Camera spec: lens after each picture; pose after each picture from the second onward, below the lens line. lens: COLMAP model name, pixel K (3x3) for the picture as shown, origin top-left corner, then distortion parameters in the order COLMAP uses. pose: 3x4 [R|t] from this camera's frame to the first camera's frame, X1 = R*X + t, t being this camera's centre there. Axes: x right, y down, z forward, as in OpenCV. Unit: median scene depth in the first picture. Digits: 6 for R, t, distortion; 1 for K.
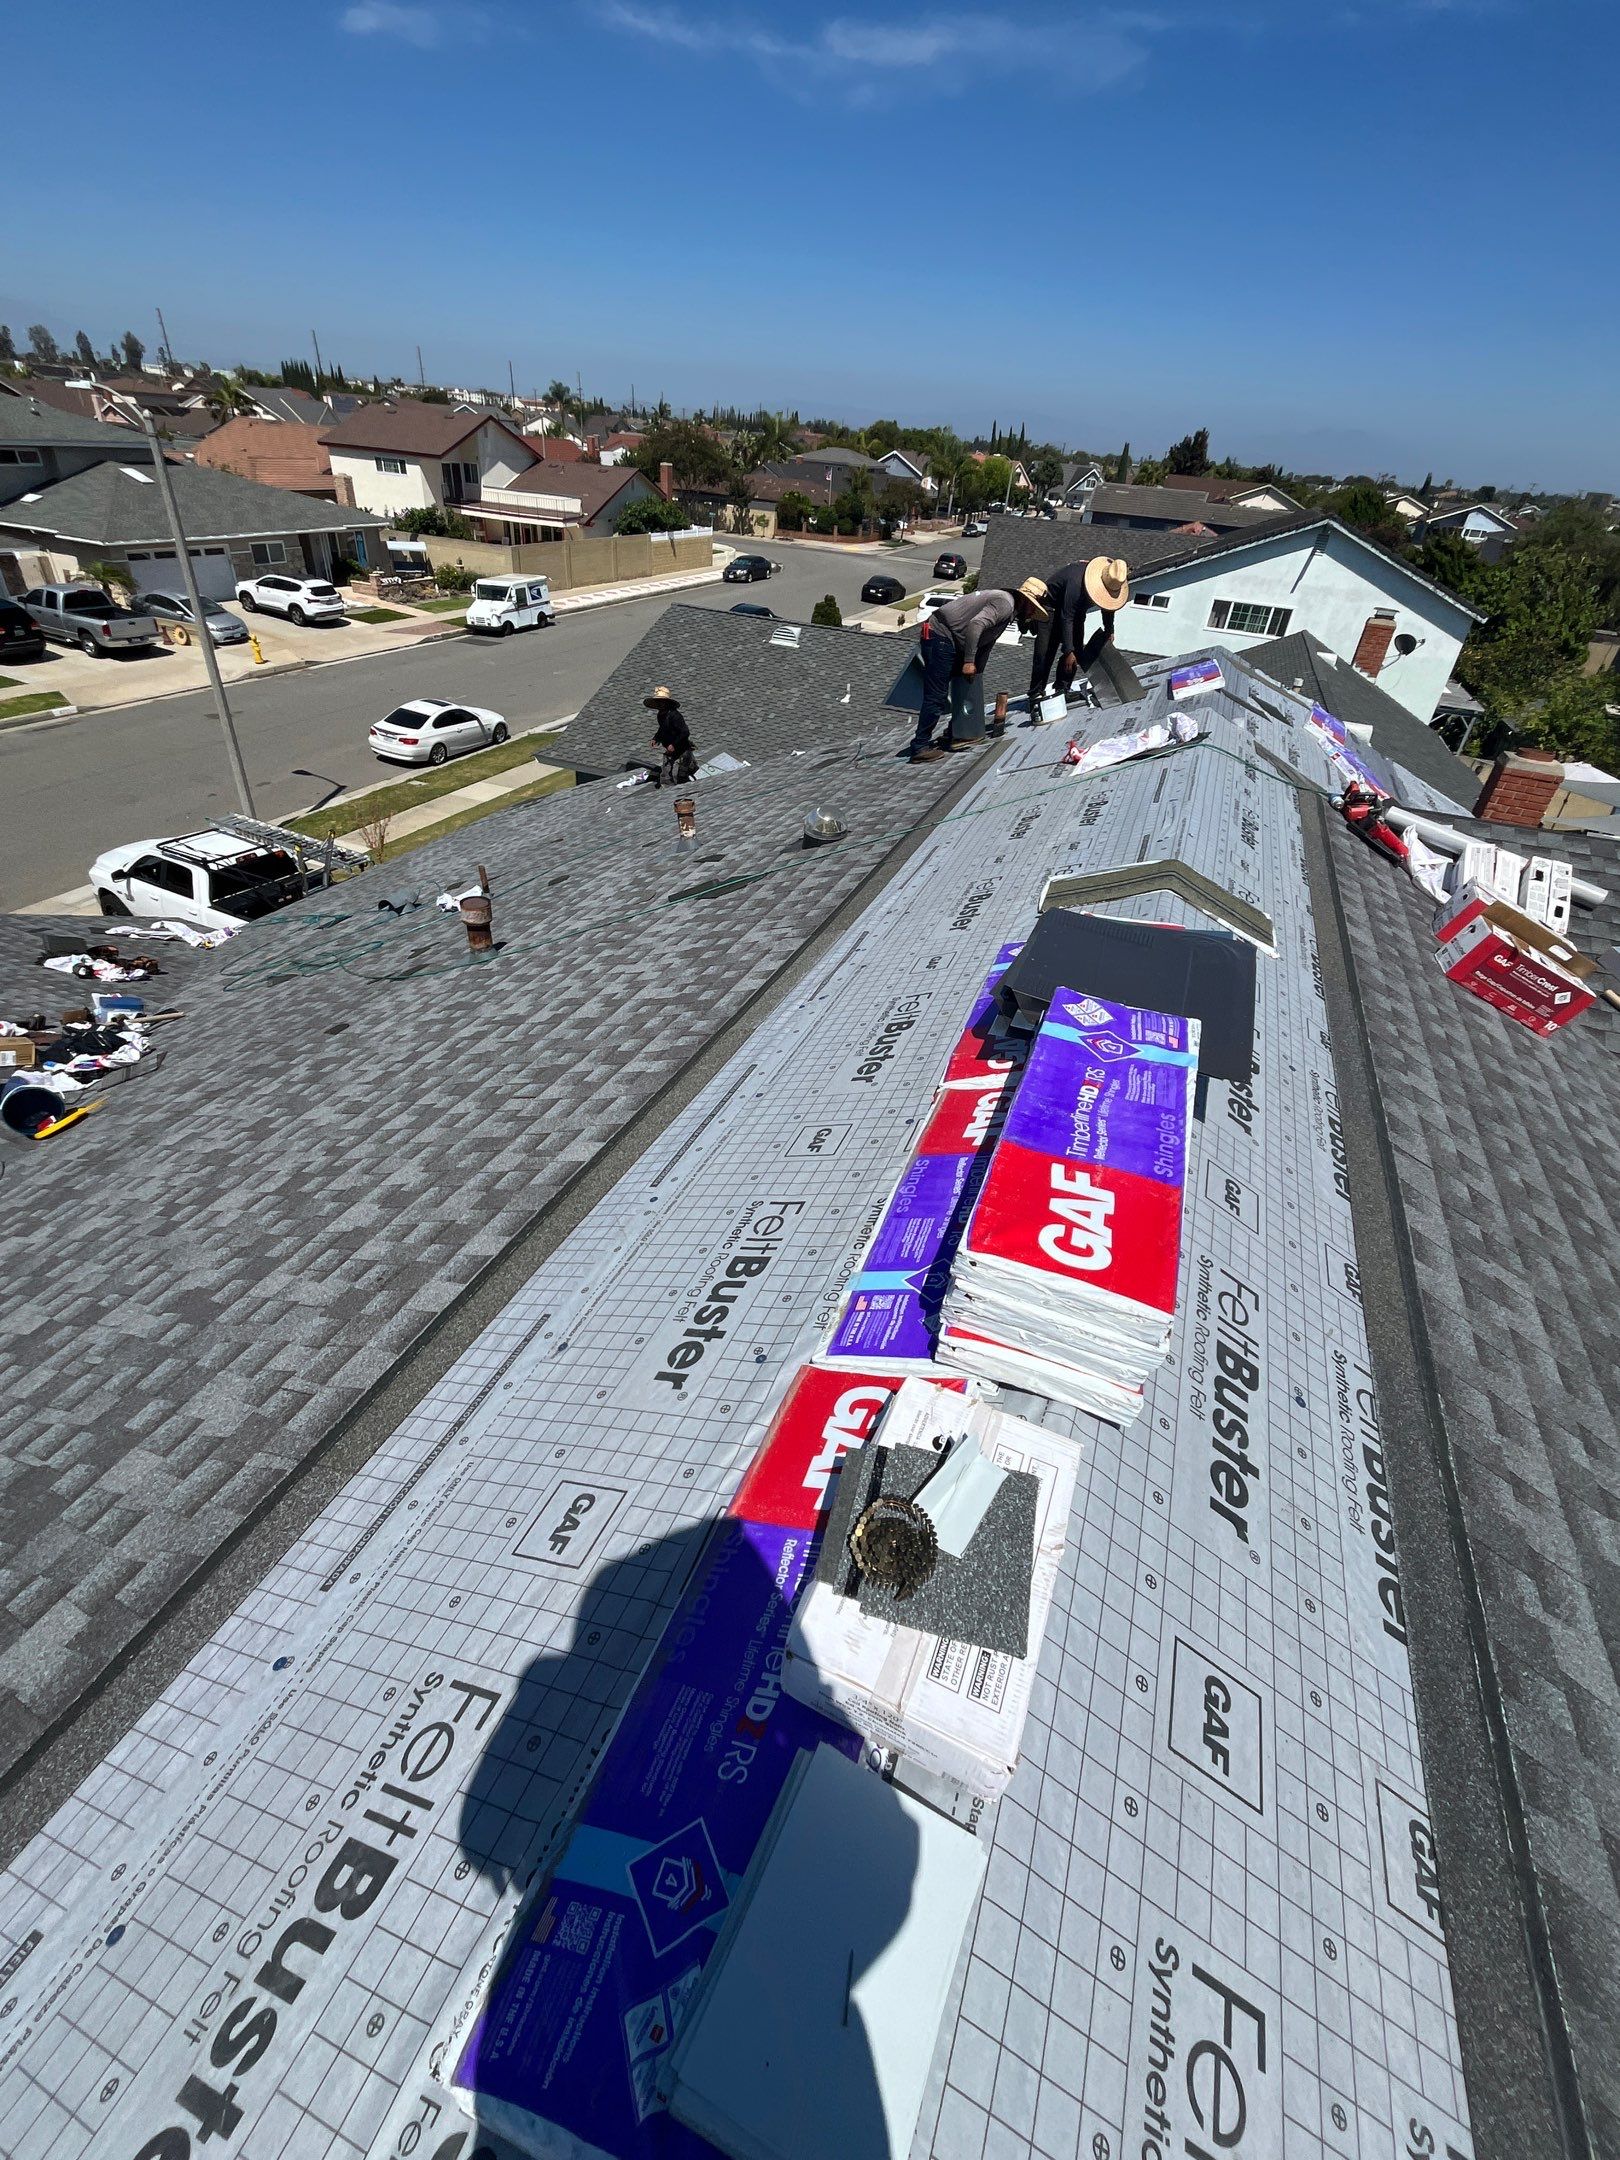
lens RADIAL K [[926.1, 0, 810.3], [0, 926.1, 1086.4], [0, 0, 1]] dist [-0.007698, 0.003418]
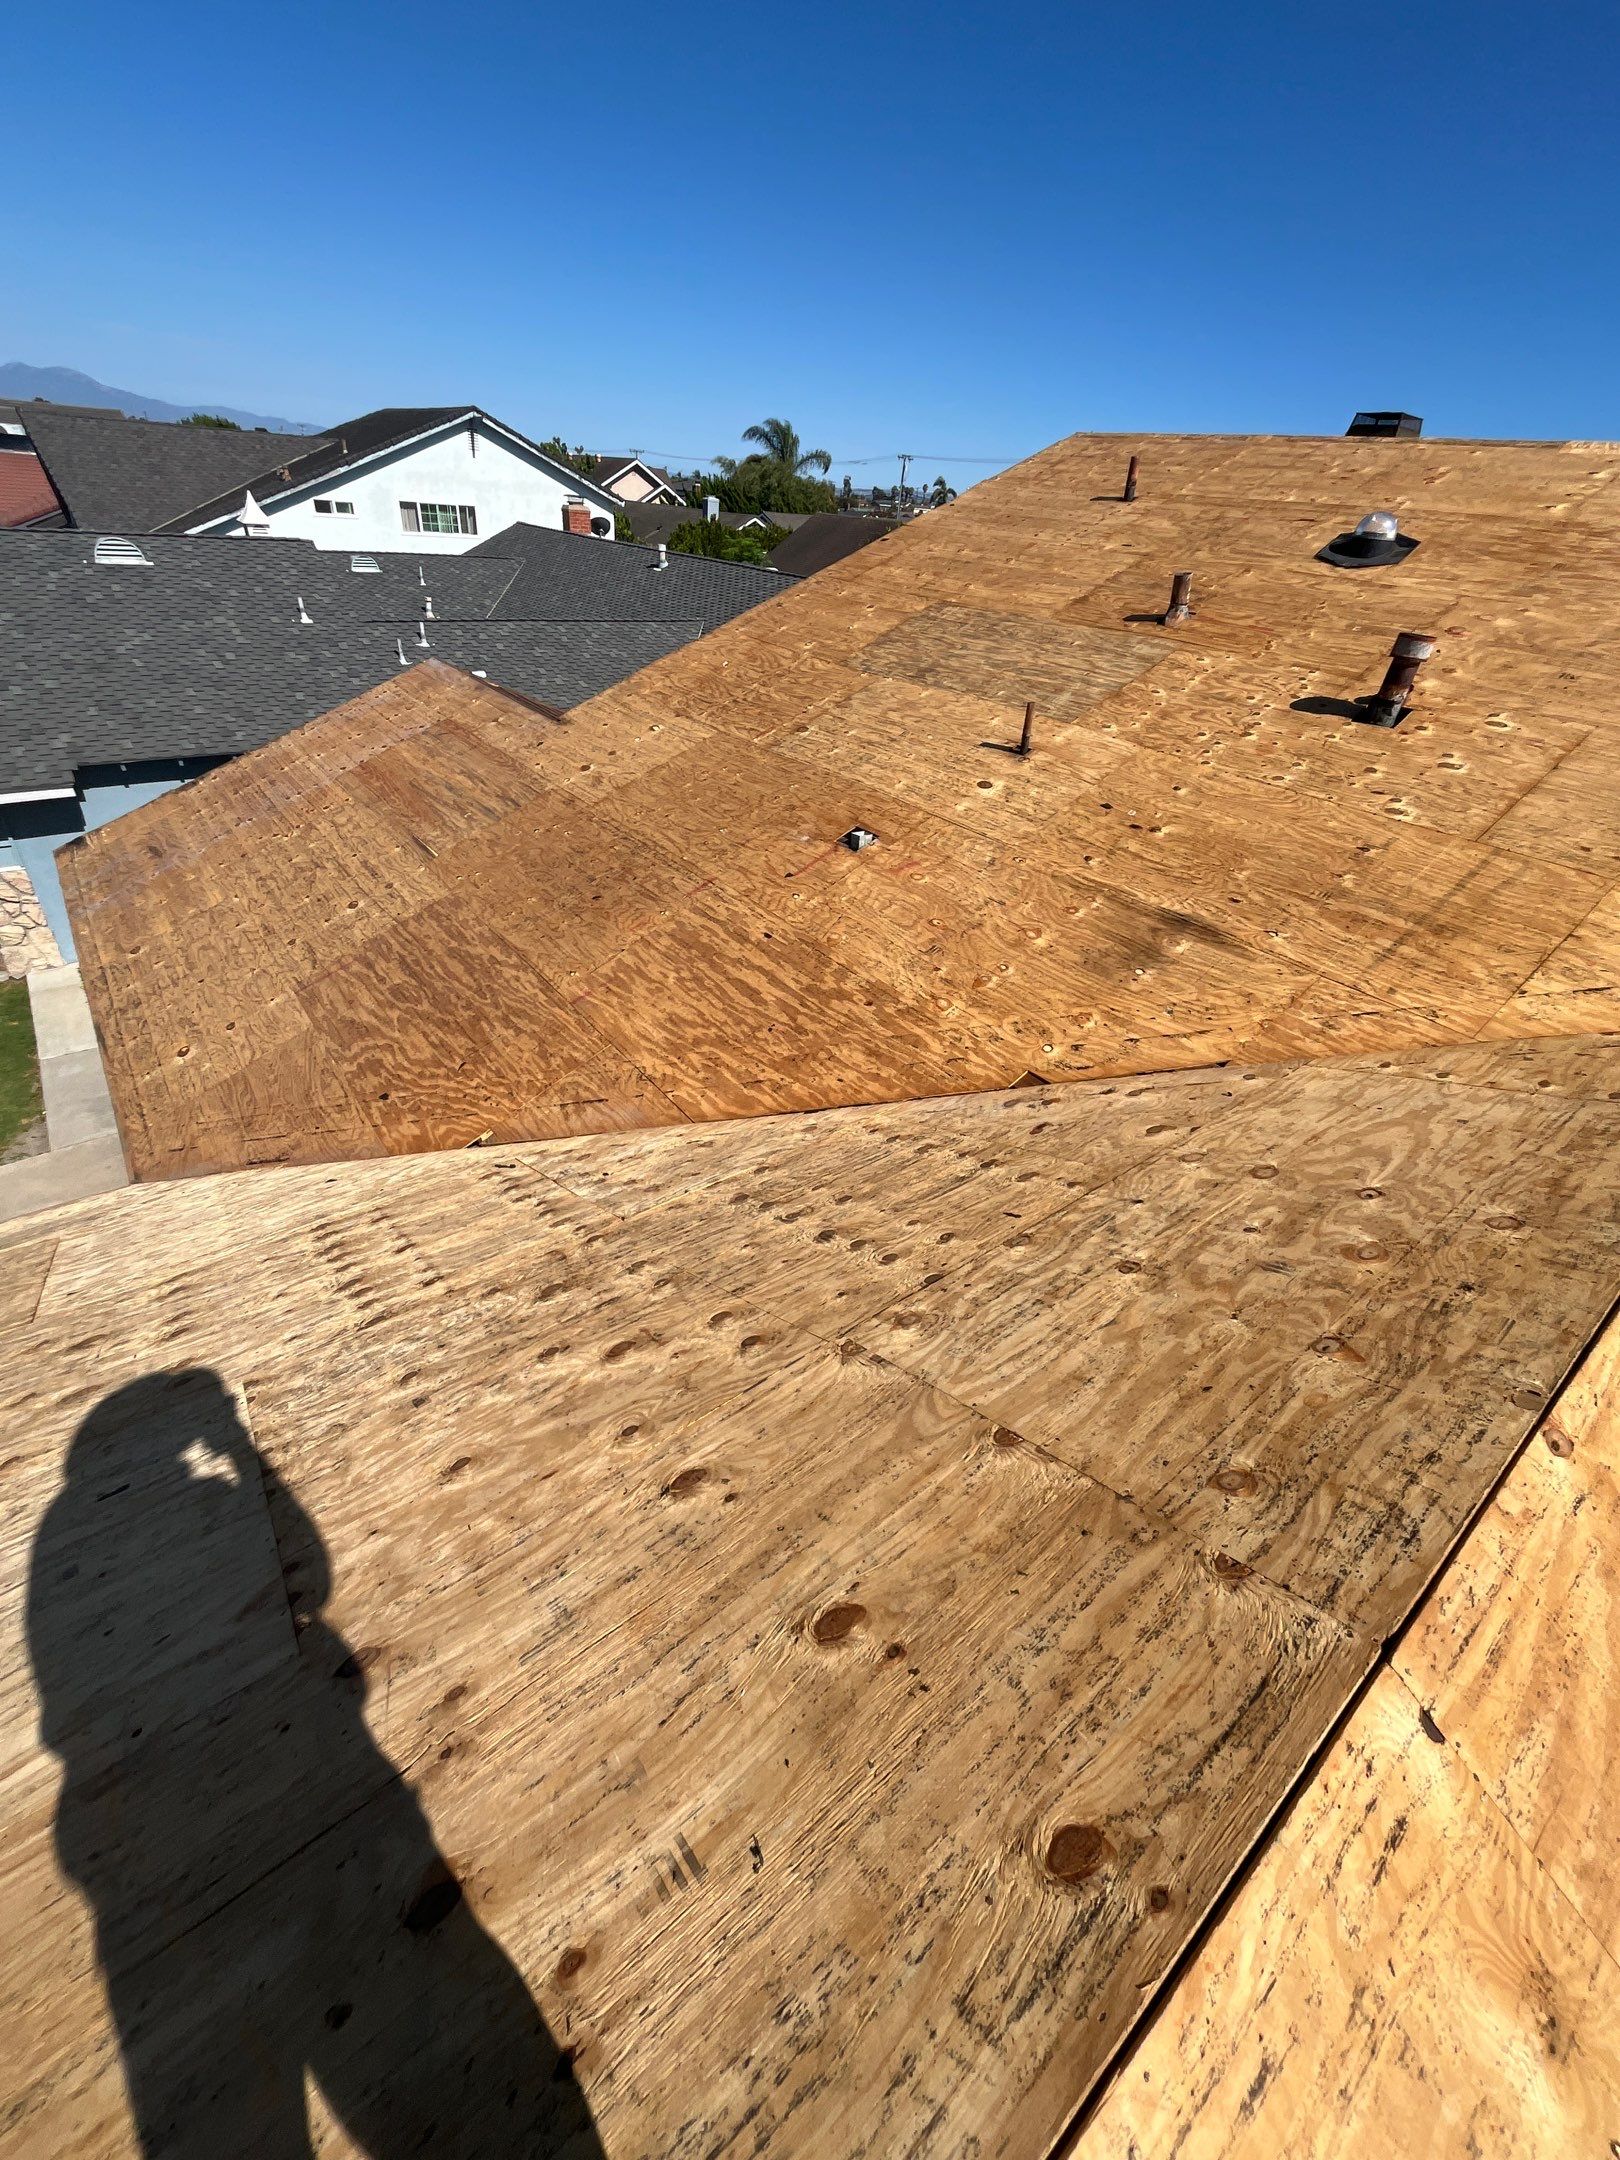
lens RADIAL K [[868.0, 0, 819.3], [0, 868.0, 1083.7], [0, 0, 1]] dist [-0.006341, 0.000514]
pose [[0.495364, -0.515301, 0.699342, -0.204543], [0.463932, 0.837565, 0.288533, -0.047238], [-0.734426, 0.181518, 0.653965, 0.128610]]
